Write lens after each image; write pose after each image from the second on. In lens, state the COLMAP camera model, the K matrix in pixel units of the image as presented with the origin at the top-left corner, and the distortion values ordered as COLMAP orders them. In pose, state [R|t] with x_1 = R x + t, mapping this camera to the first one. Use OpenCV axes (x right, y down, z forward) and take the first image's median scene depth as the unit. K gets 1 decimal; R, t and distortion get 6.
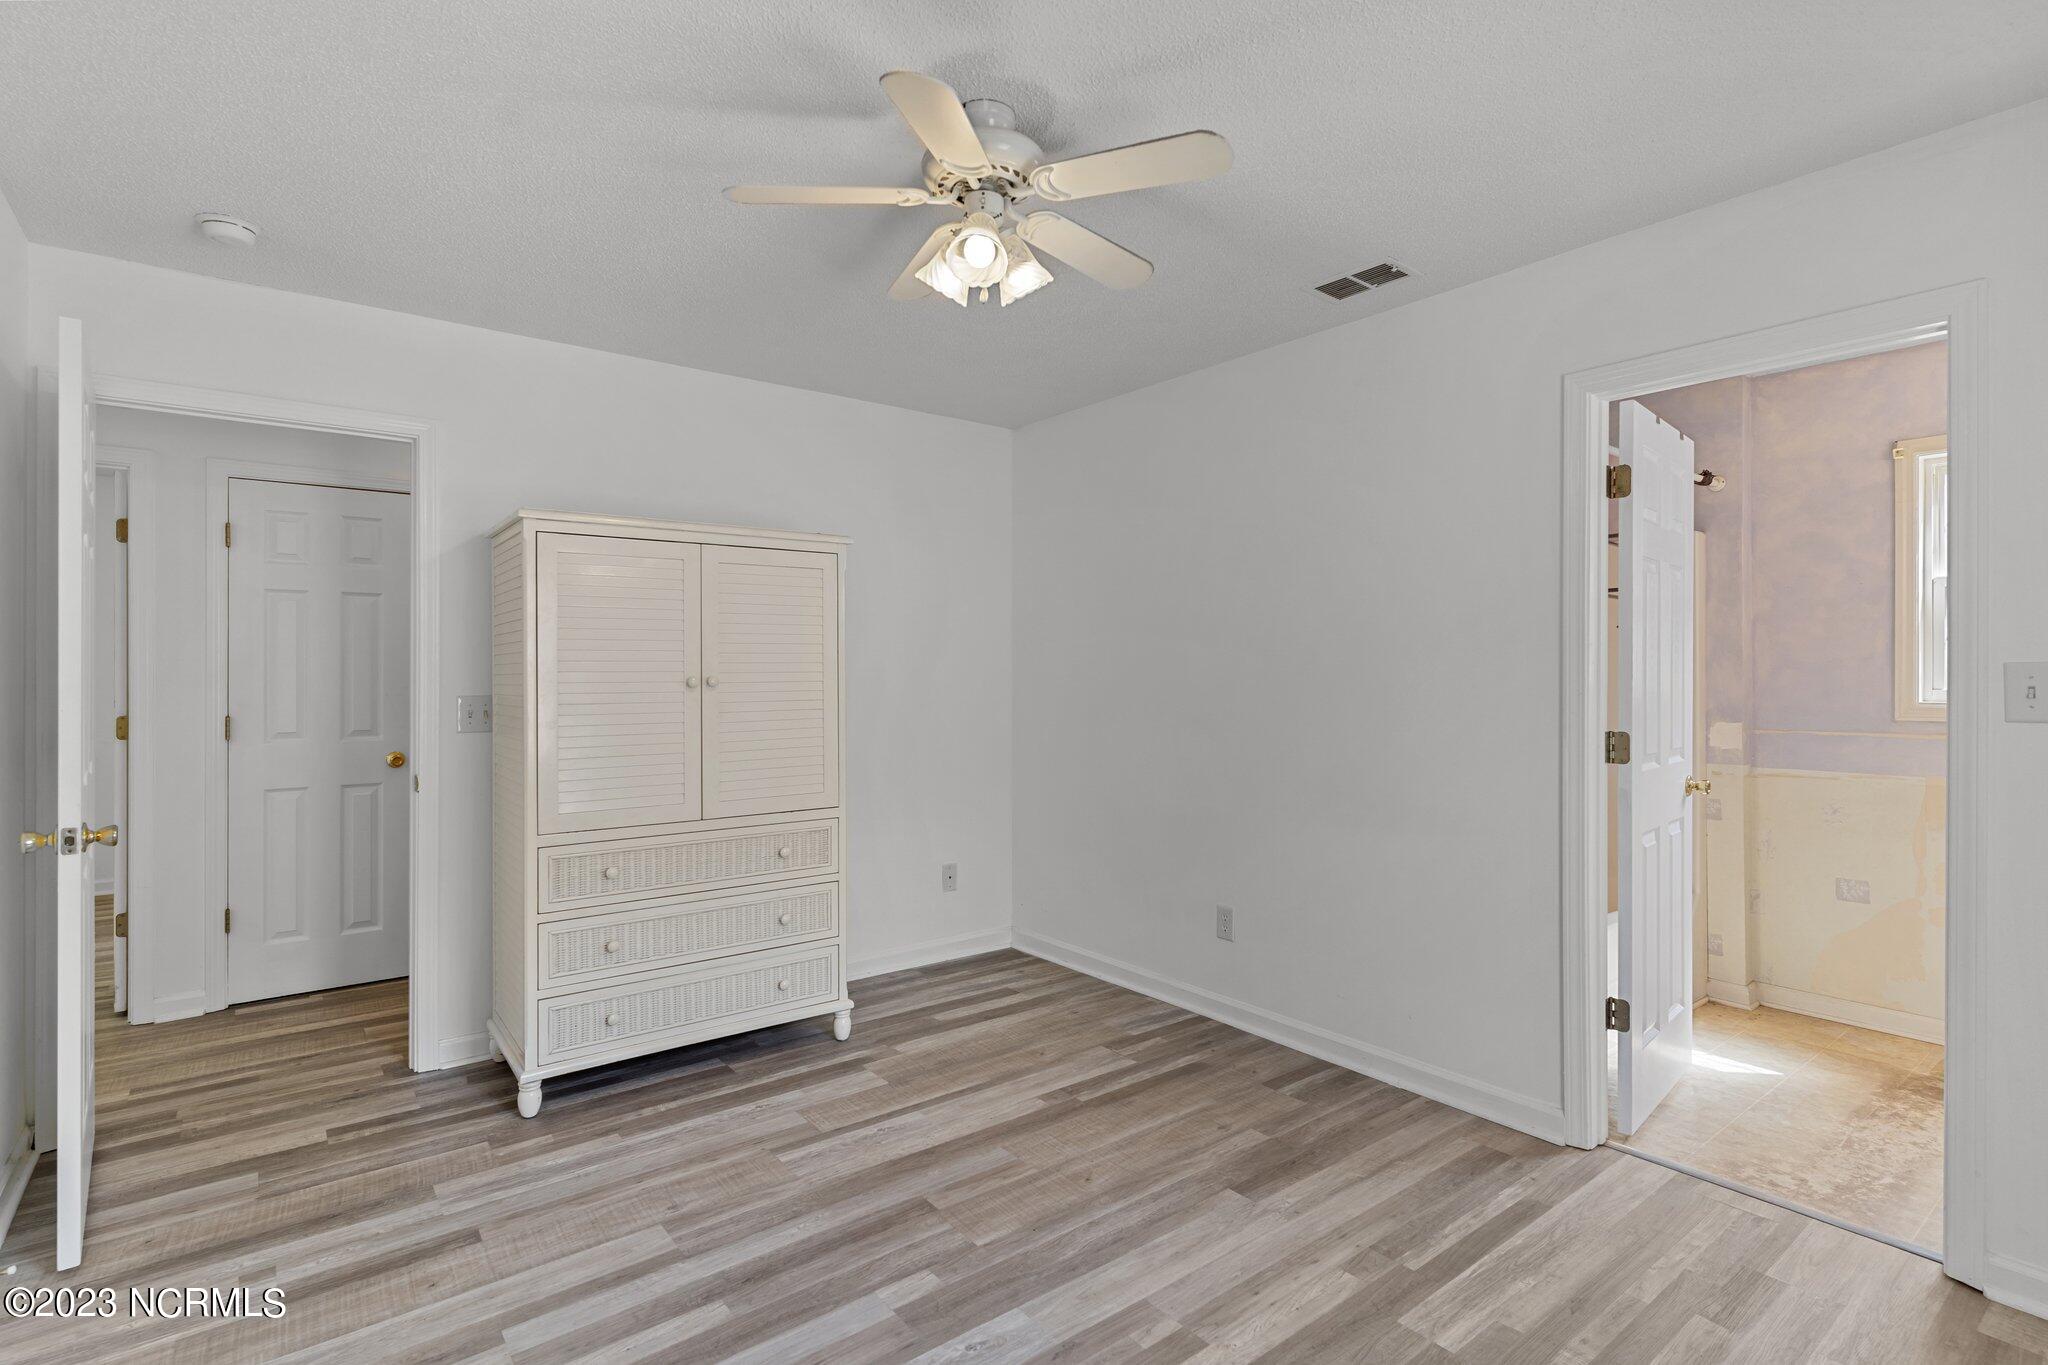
lens RADIAL K [[980.4, 0, 1023.5], [0, 980.4, 677.5], [0, 0, 1]] dist [0.007176, -0.006036]
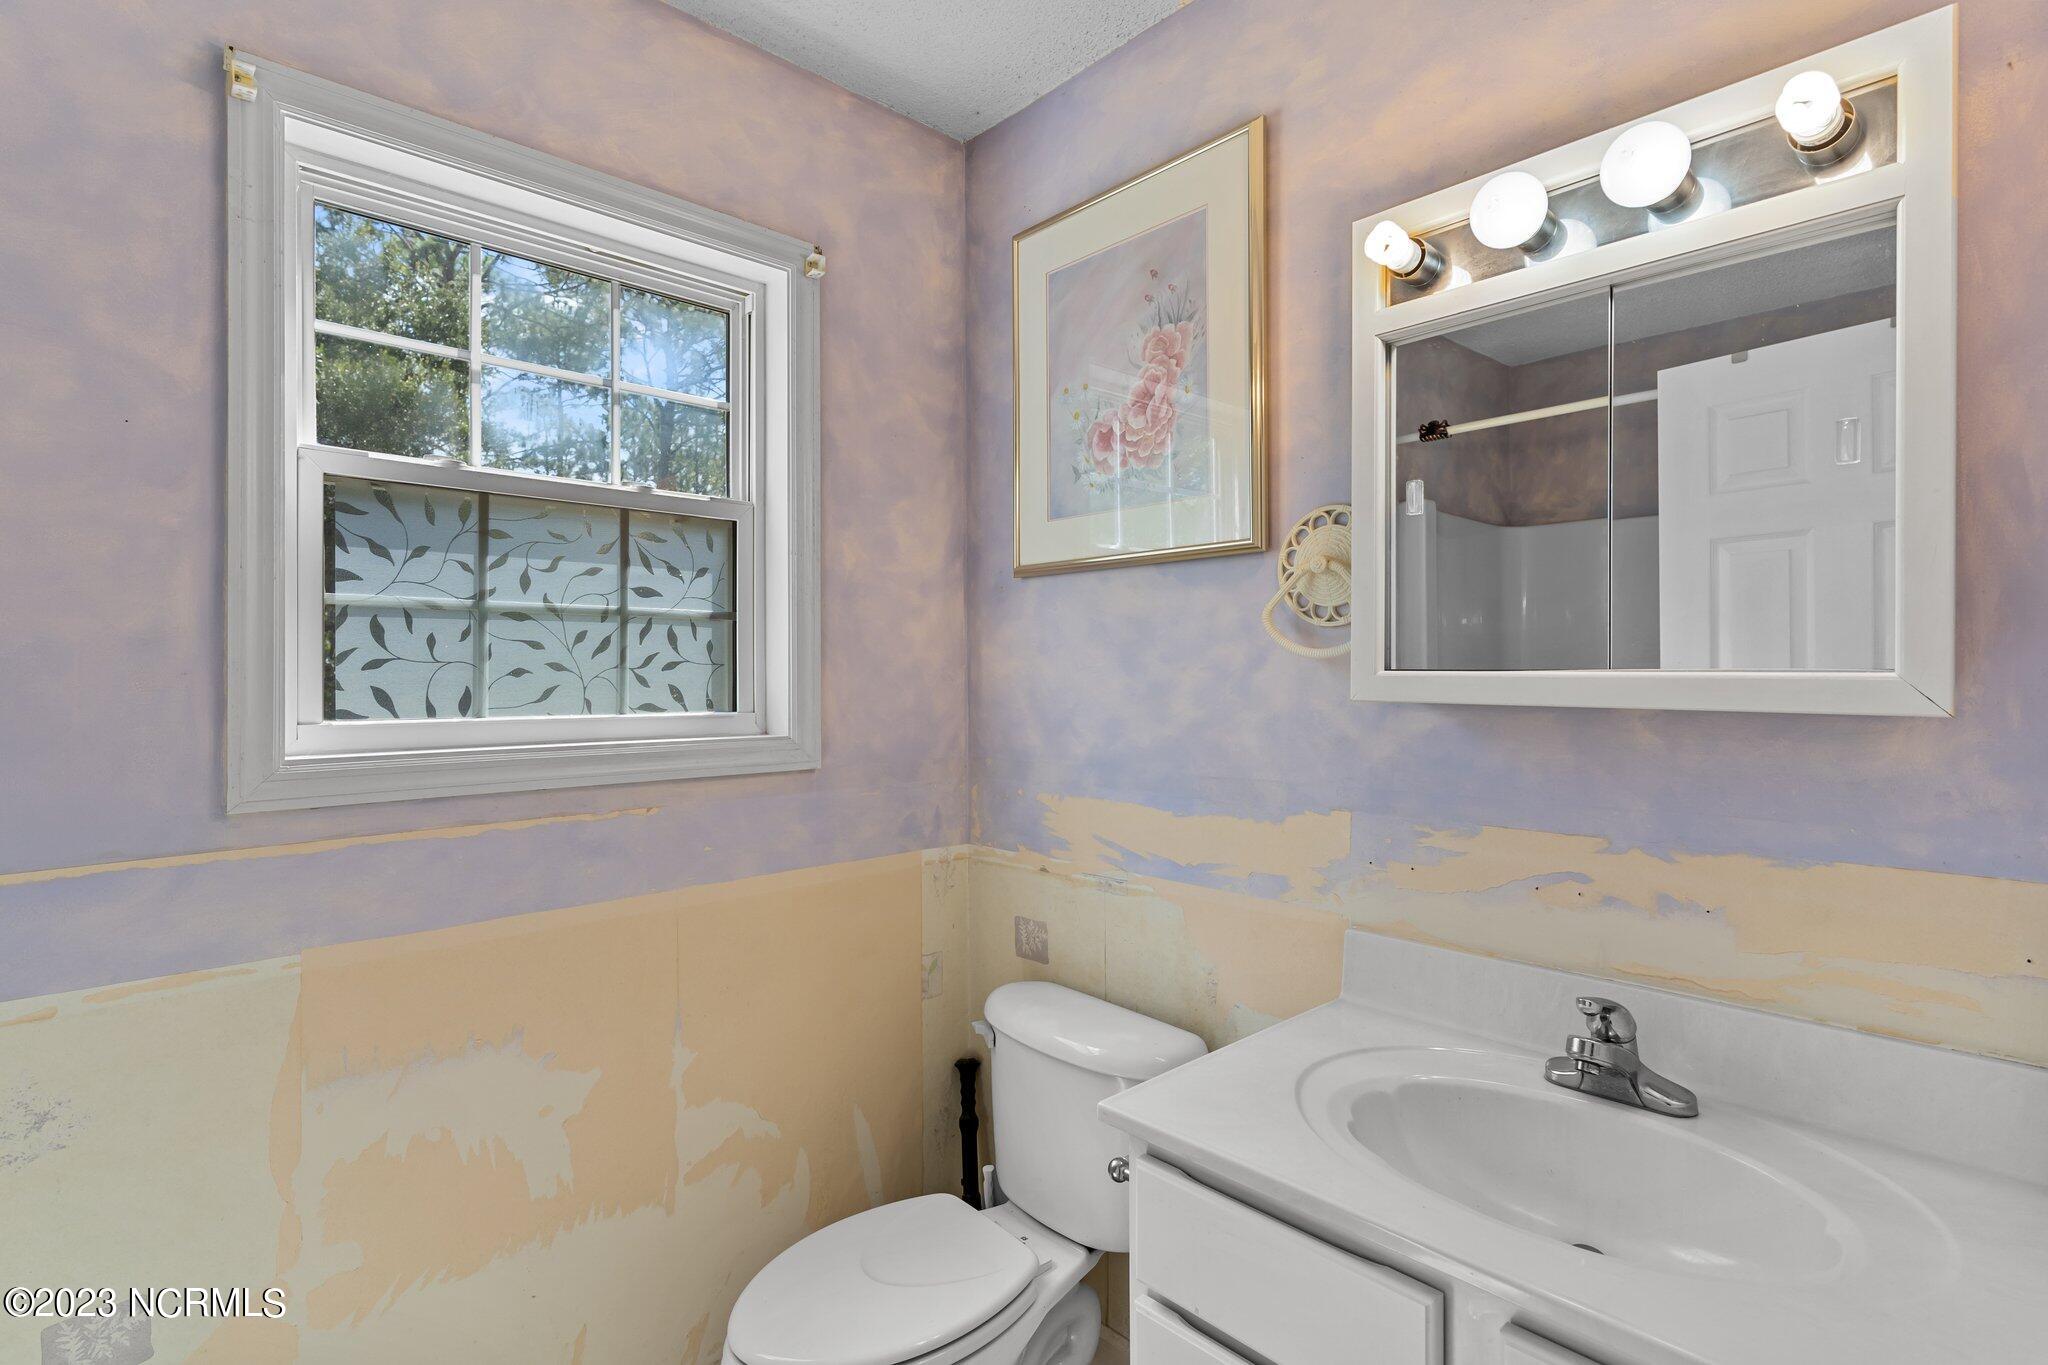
lens RADIAL K [[980.4, 0, 1023.8], [0, 980.4, 675.7], [0, 0, 1]] dist [0.007176, -0.006036]
pose [[-0.091942, 0.005855, 0.995747, 0.495542], [0.006457, 0.999965, -0.005284, -0.003896], [-0.995743, 0.005943, -0.091977, 0.734401]]
